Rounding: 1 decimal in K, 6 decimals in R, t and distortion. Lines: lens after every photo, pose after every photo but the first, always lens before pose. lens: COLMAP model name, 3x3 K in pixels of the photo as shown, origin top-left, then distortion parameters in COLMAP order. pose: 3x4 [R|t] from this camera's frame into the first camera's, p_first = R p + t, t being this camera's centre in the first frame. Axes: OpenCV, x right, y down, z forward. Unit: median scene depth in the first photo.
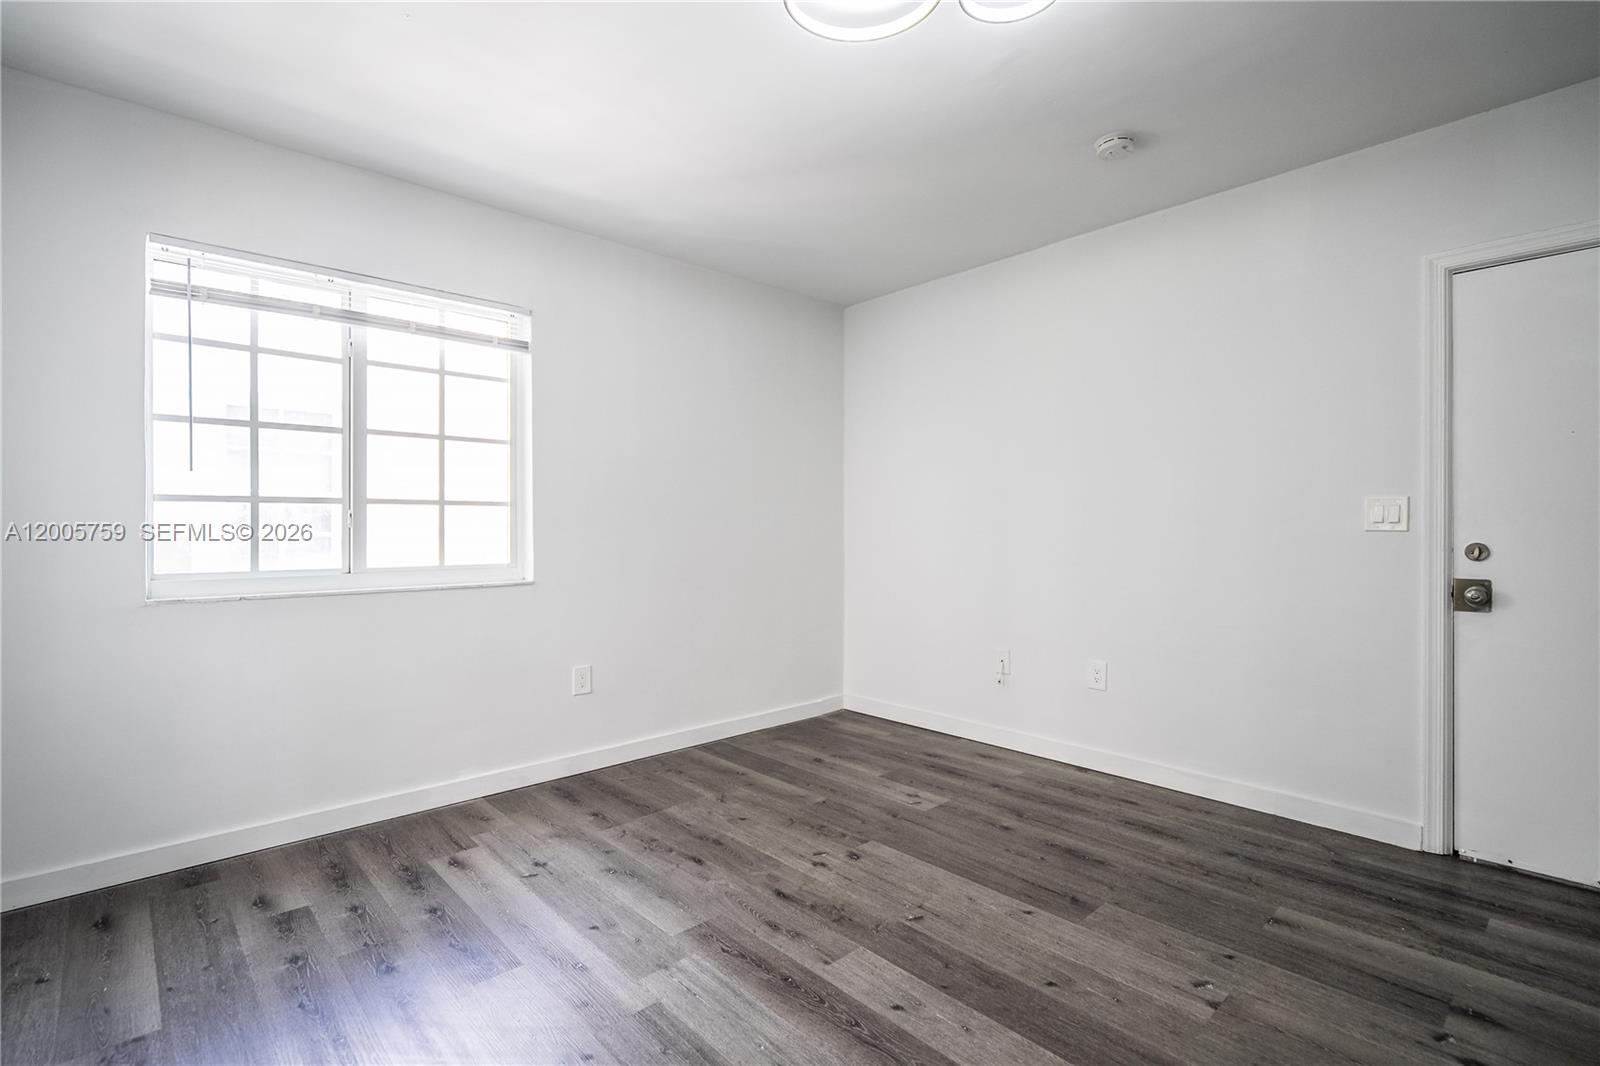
lens RADIAL K [[726.9, 0, 782.9], [0, 726.9, 545.2], [0, 0, 1]] dist [-0.010109, 0.001604]
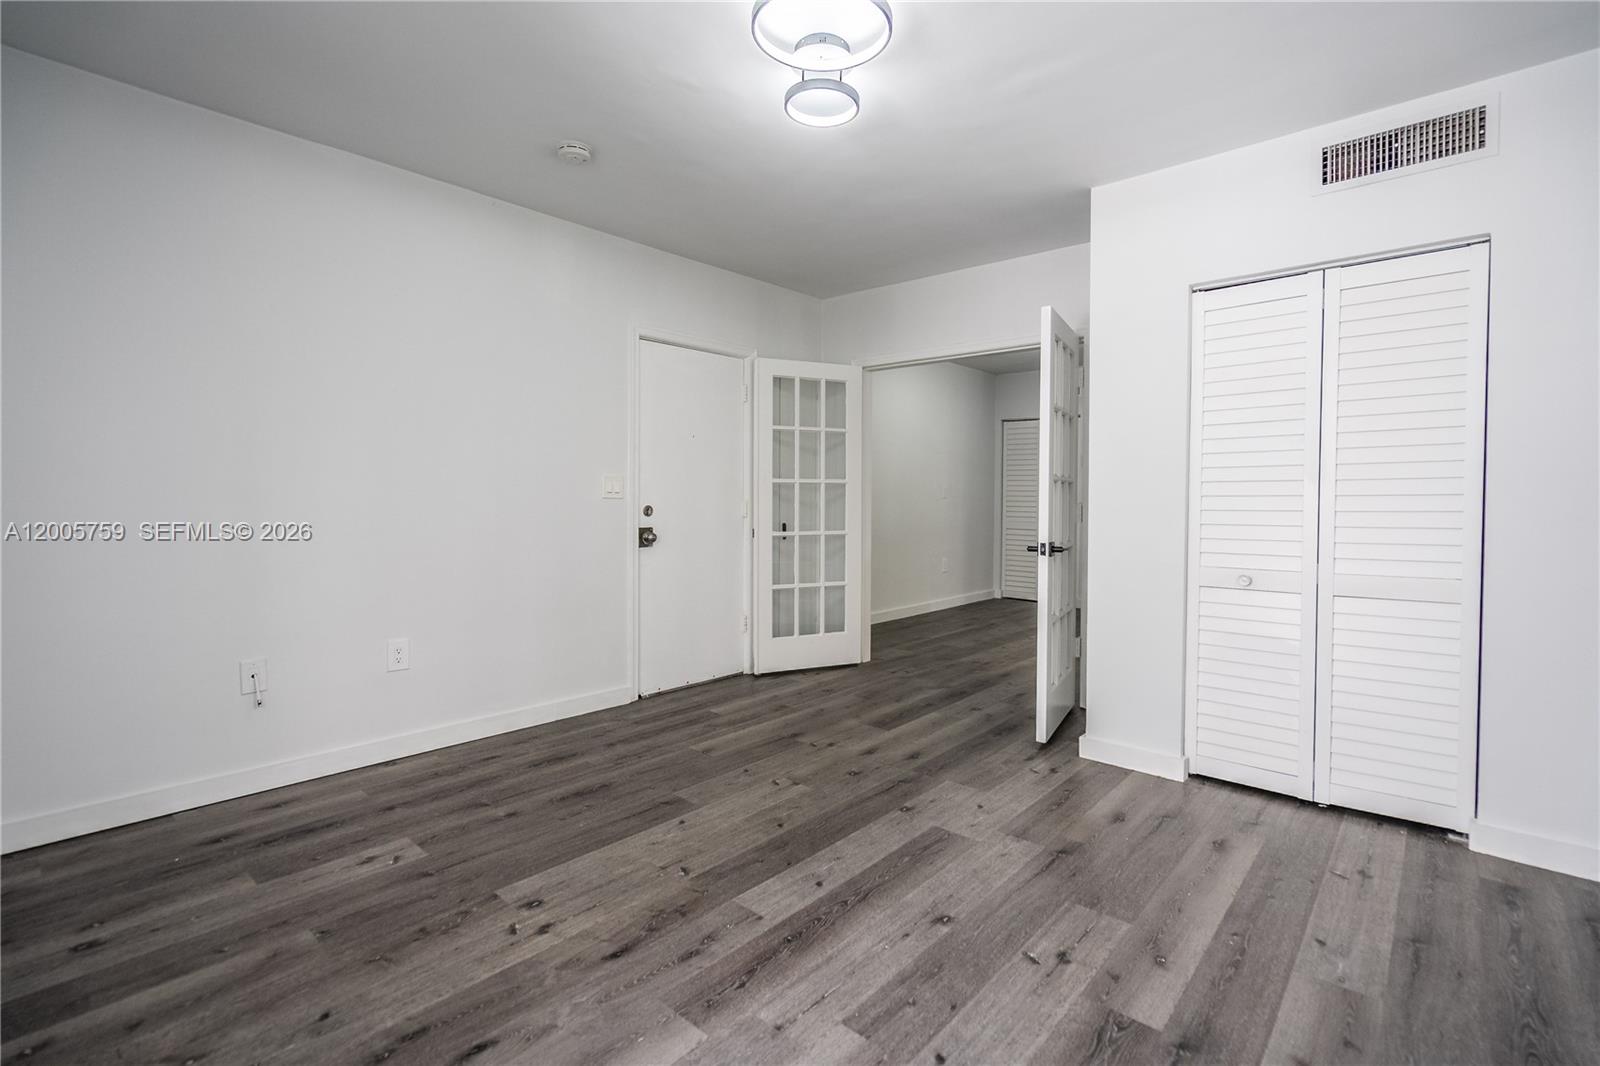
lens RADIAL K [[726.9, 0, 824.7], [0, 726.9, 507.9], [0, 0, 1]] dist [-0.010109, 0.001604]
pose [[-0.117909, -0.013165, 0.992937, -0.657681], [0.017882, 0.999722, 0.015378, -0.012157], [-0.992863, 0.019569, -0.117641, 0.697156]]
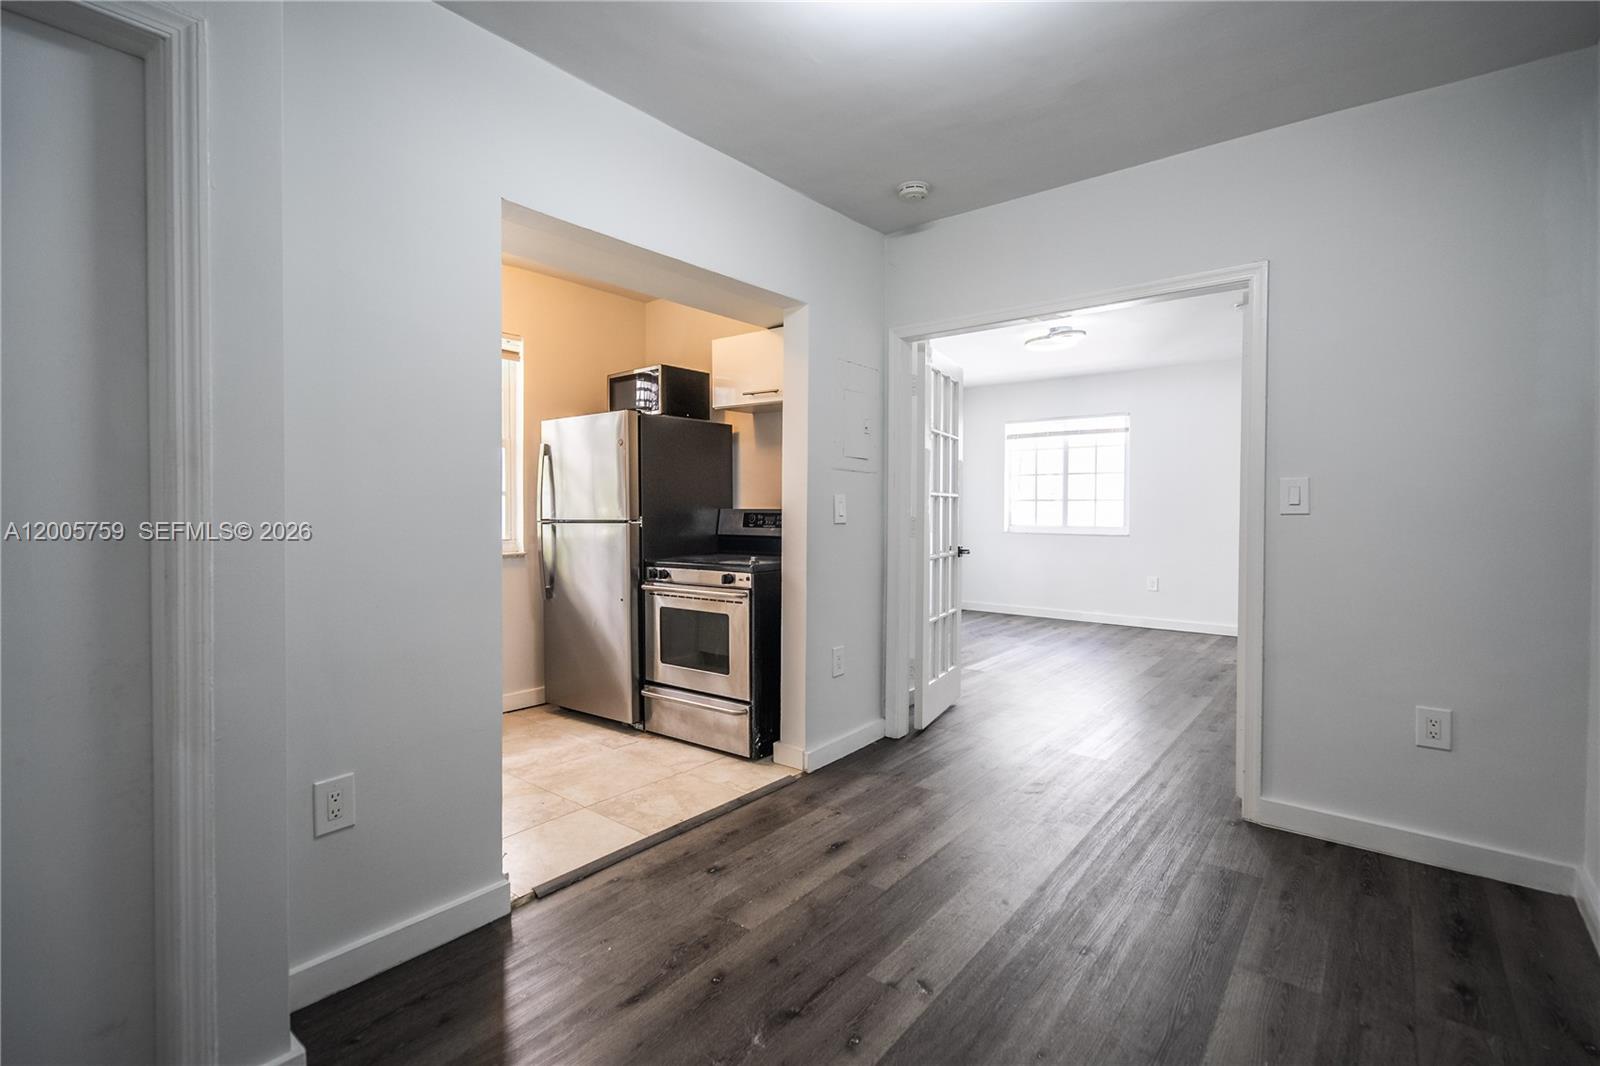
lens RADIAL K [[726.9, 0, 834.6], [0, 726.9, 521.8], [0, 0, 1]] dist [-0.010109, 0.001604]
pose [[0.190679, 0.012990, -0.981566, 1.920501], [-0.036126, 0.999328, 0.006207, 0.034237], [0.980987, 0.034277, 0.191020, -0.357260]]
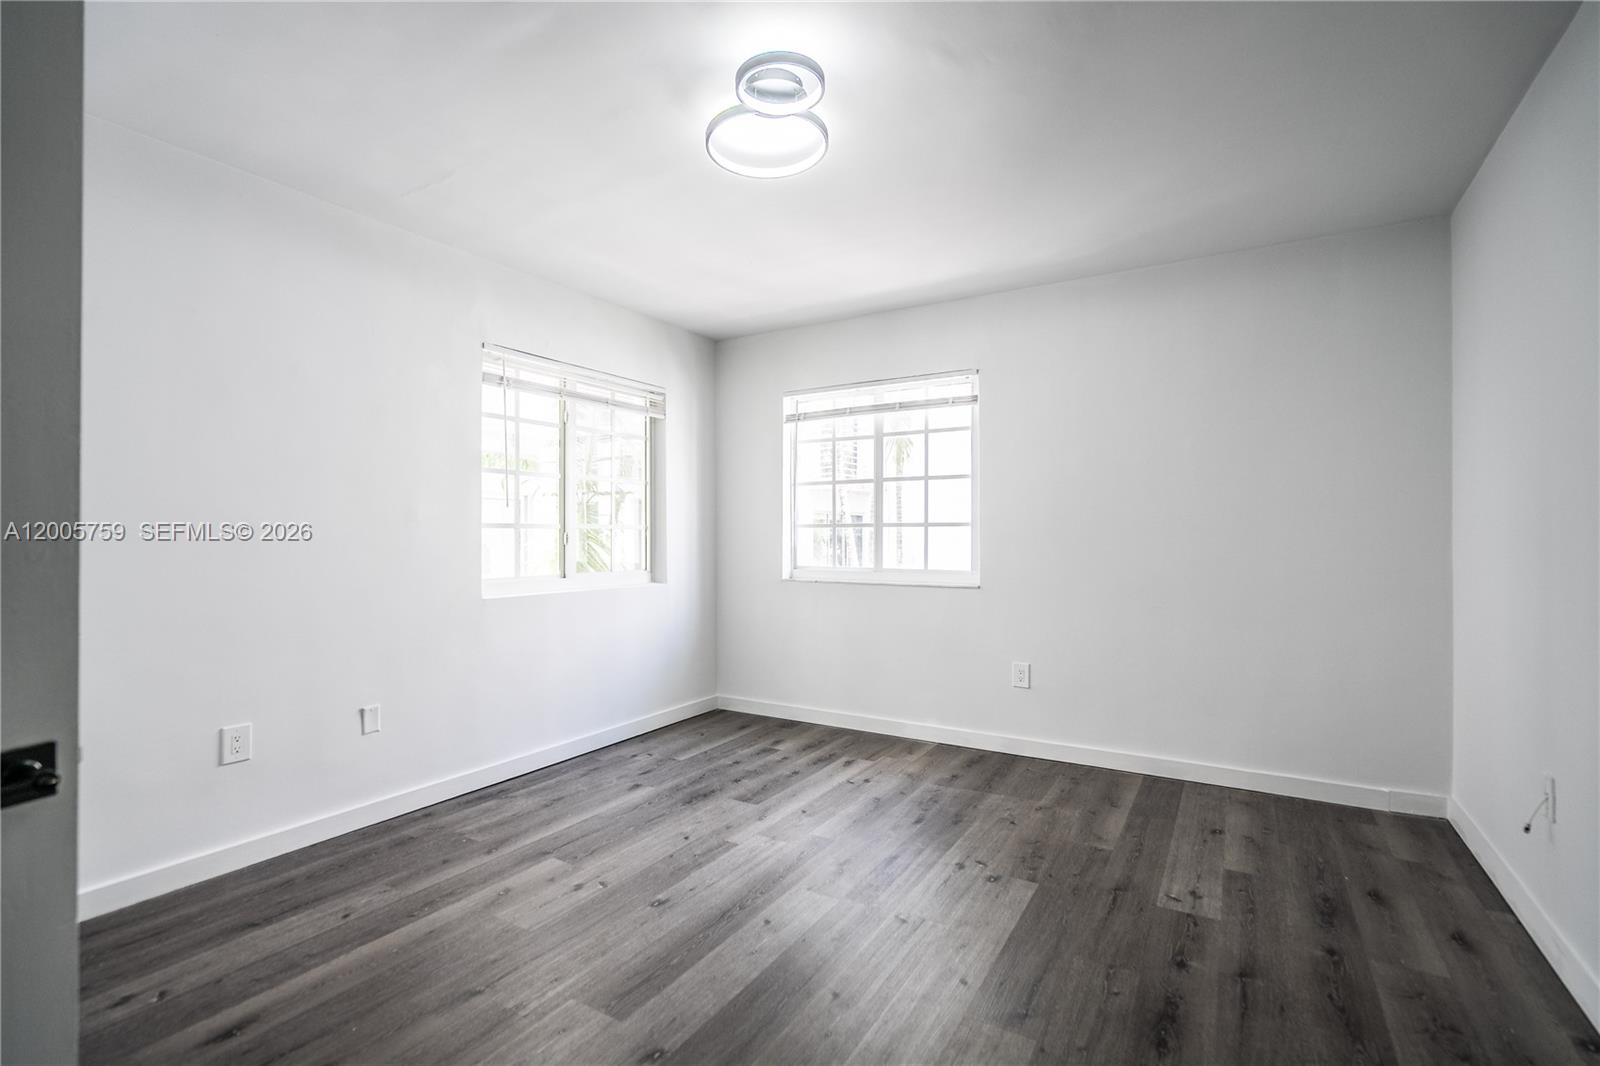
lens RADIAL K [[726.9, 0, 838.3], [0, 726.9, 540.8], [0, 0, 1]] dist [-0.010109, 0.001604]
pose [[0.312679, 0.010056, -0.949806, 0.881866], [-0.022528, 0.999741, 0.003168, -0.029639], [0.949592, 0.020406, 0.312825, 0.435192]]
